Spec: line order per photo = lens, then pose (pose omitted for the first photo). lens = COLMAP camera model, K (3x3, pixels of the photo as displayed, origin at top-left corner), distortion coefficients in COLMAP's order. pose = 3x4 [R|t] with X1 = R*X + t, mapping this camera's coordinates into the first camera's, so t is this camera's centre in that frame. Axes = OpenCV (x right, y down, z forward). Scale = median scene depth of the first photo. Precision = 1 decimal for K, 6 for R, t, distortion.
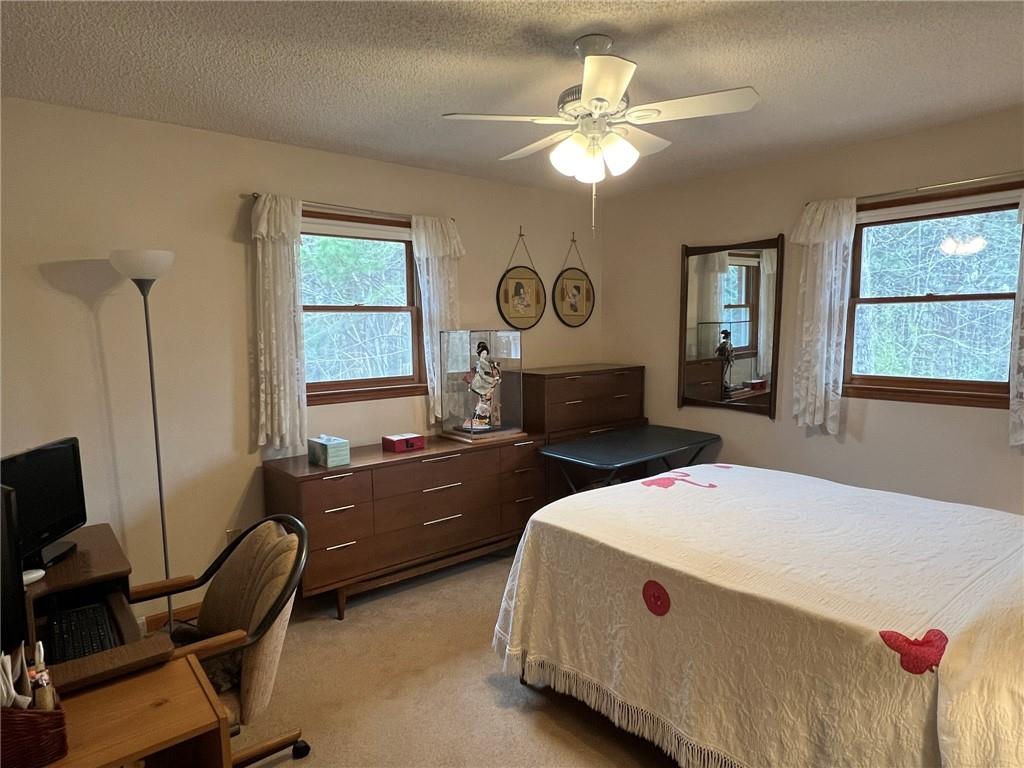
lens RADIAL K [[596.6, 0, 504.8], [0, 596.6, 390.7], [0, 0, 1]] dist [0.000381, 0.002398]
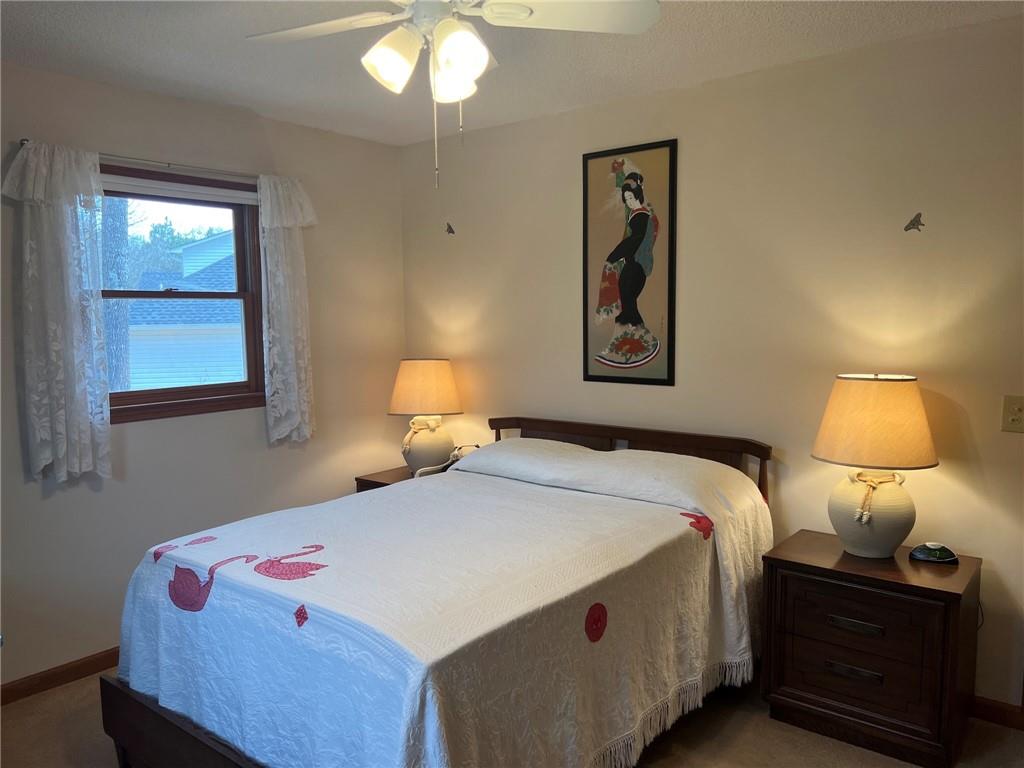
lens RADIAL K [[768.8, 0, 512.0], [0, 768.8, 384.0], [0, 0, 1]] dist [0.095803, -0.123077]
pose [[-0.190692, -0.075917, 0.978710, -0.541811], [0.122784, 0.987331, 0.100509, -0.089635], [-0.973941, 0.139336, -0.178955, 0.830457]]
